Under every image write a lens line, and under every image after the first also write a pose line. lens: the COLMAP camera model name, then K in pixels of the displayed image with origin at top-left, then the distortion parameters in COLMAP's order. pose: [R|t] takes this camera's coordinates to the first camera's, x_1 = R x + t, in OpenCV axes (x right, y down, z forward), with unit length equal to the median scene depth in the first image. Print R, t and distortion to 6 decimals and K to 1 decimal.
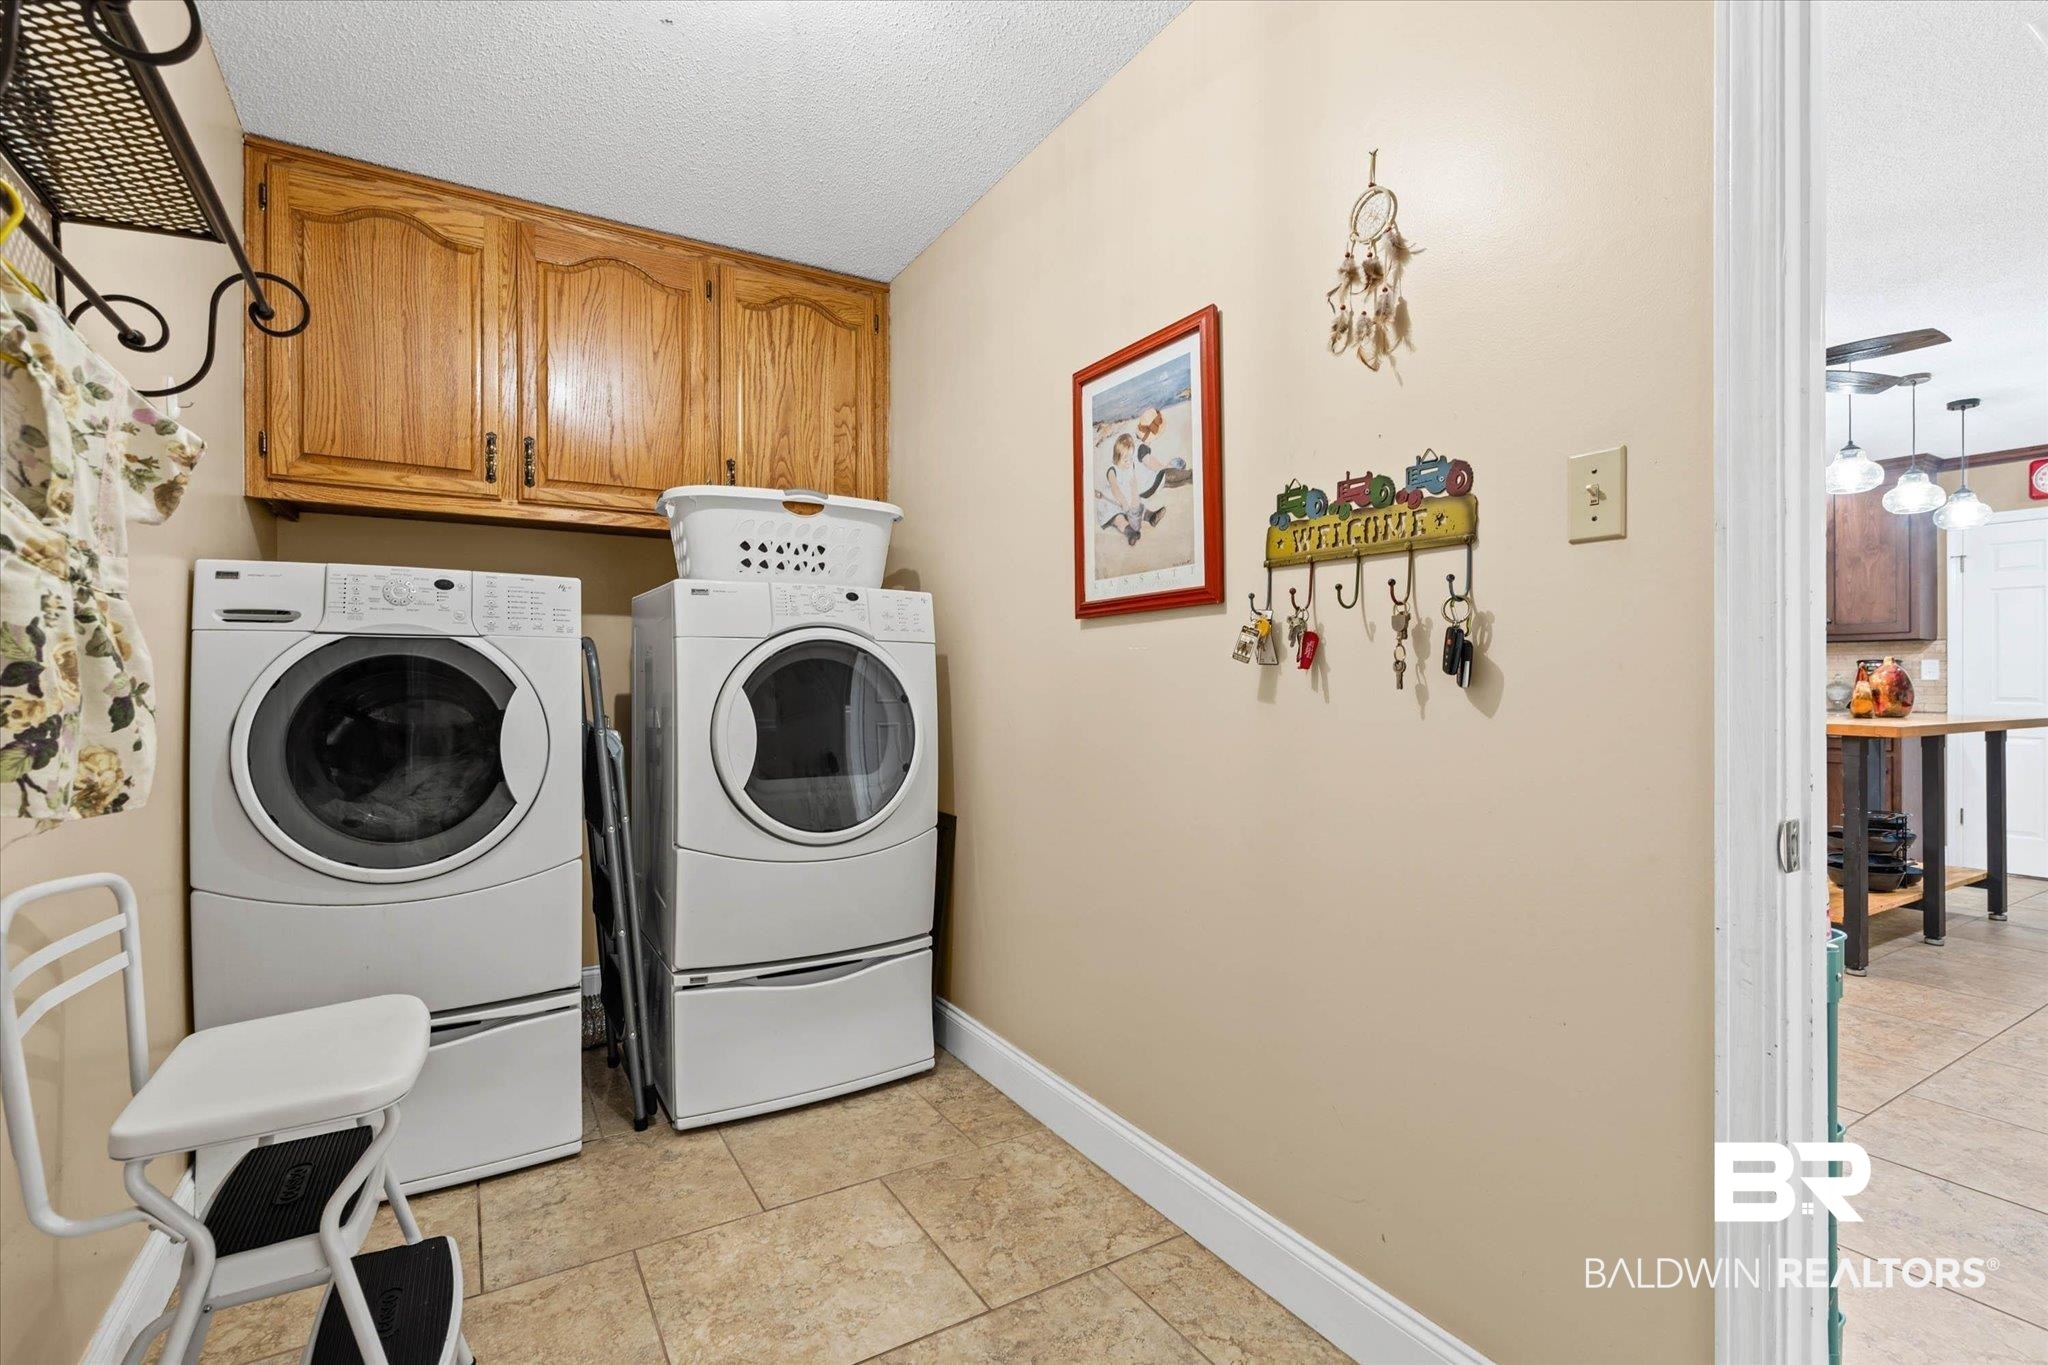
lens RADIAL K [[932.9, 0, 1021.6], [0, 932.9, 684.2], [0, 0, 1]] dist [-0.001725, 0.000111]
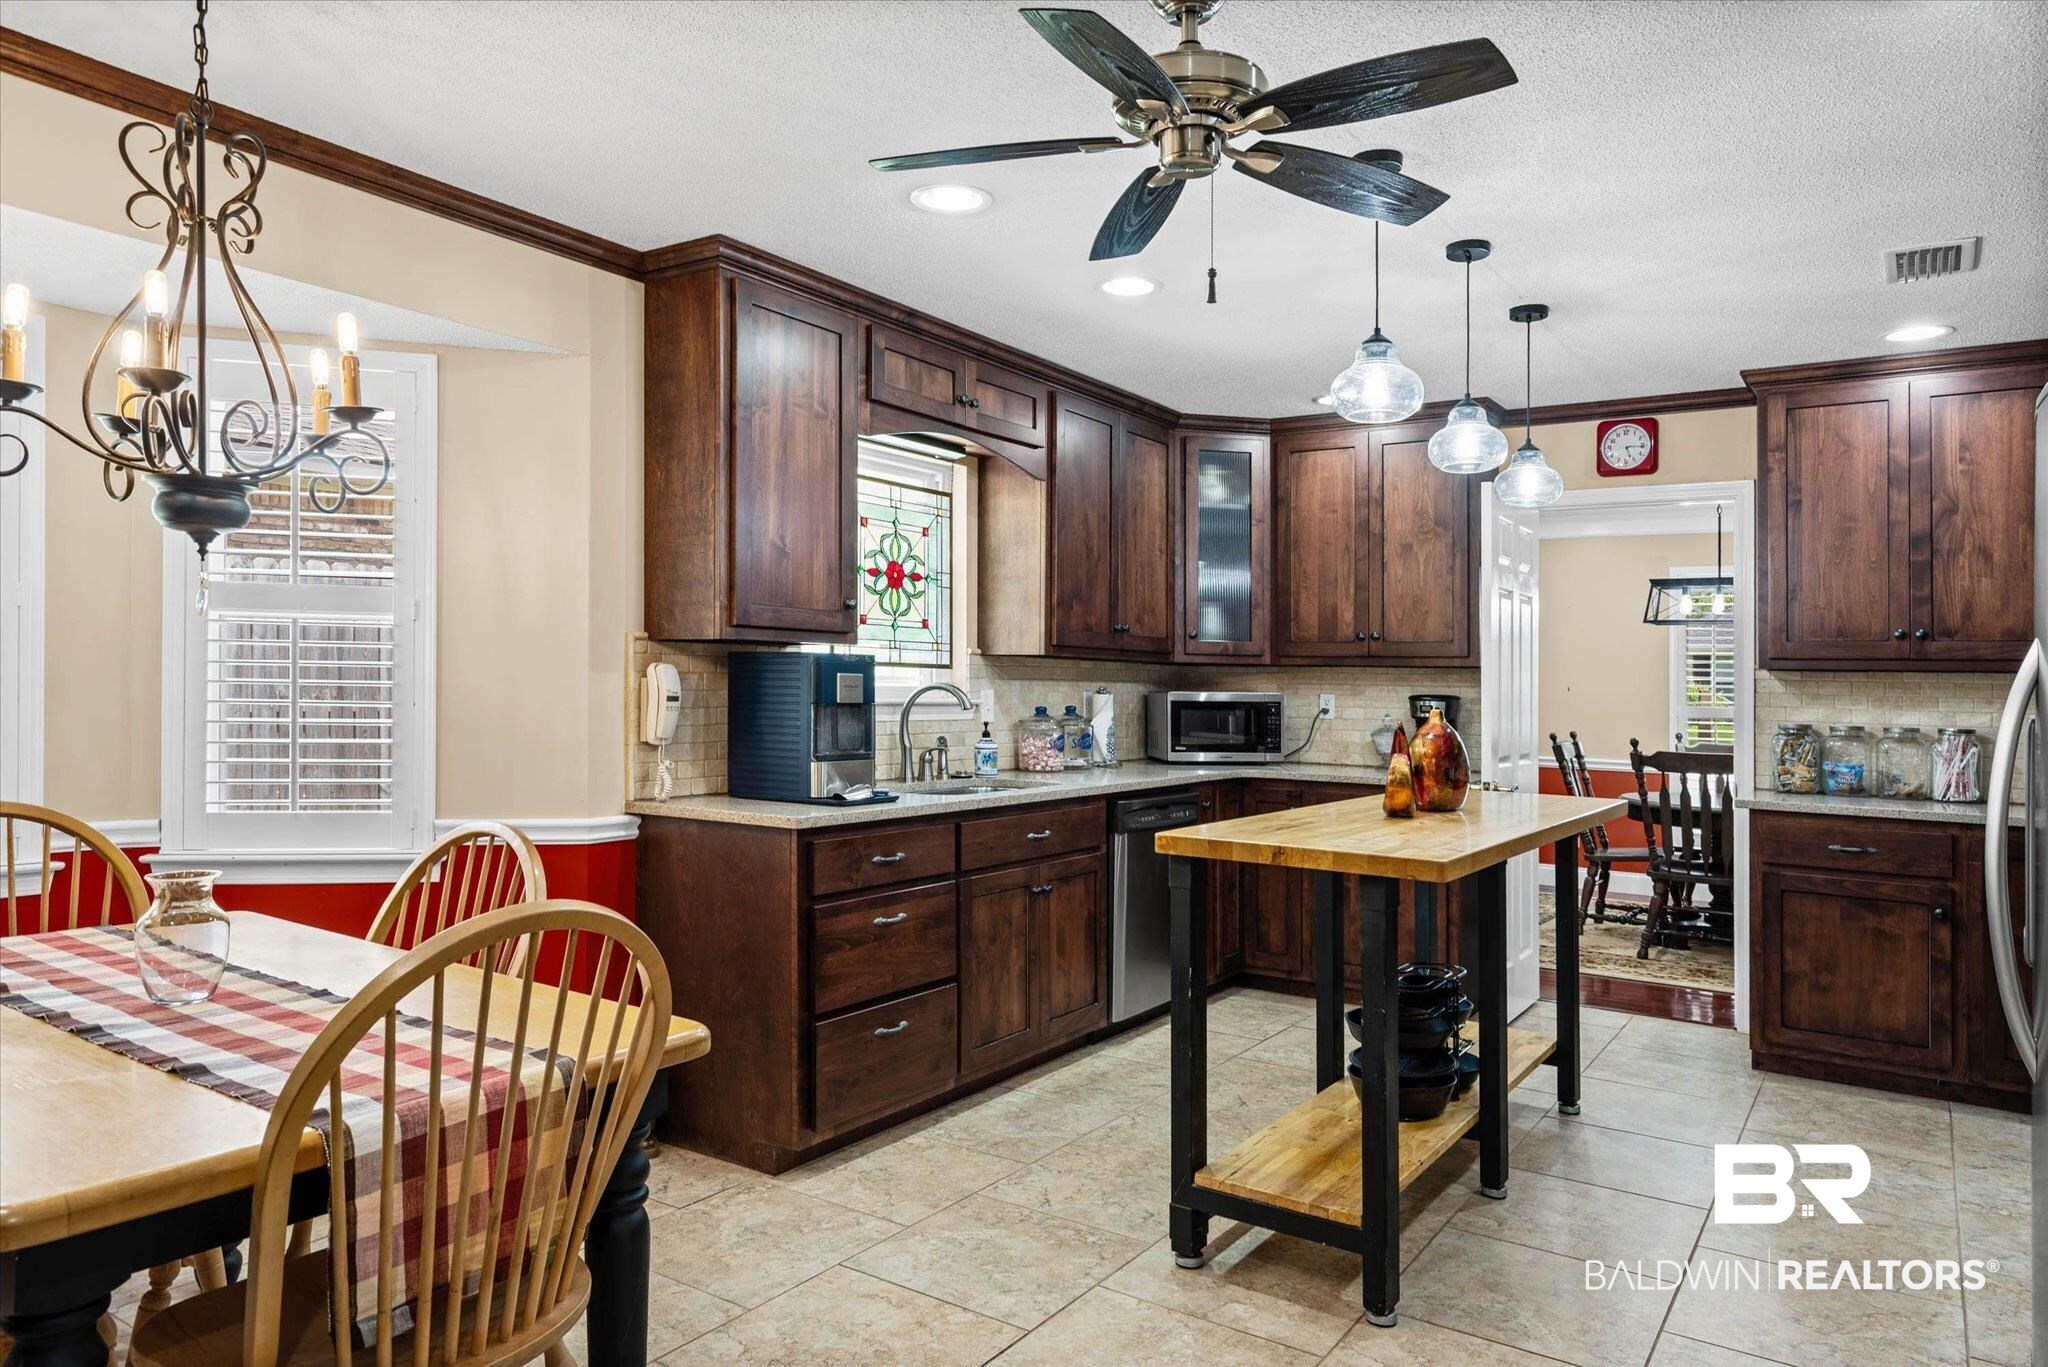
lens RADIAL K [[1315.8, 0, 1023.5], [0, 1315.8, 673.2], [0, 0, 1]] dist [0.009877, 0.002606]
pose [[0.910090, 0.009257, 0.414307, 0.332875], [-0.005226, 0.999927, -0.010861, -0.041122], [-0.414378, 0.007719, 0.910072, 0.332804]]
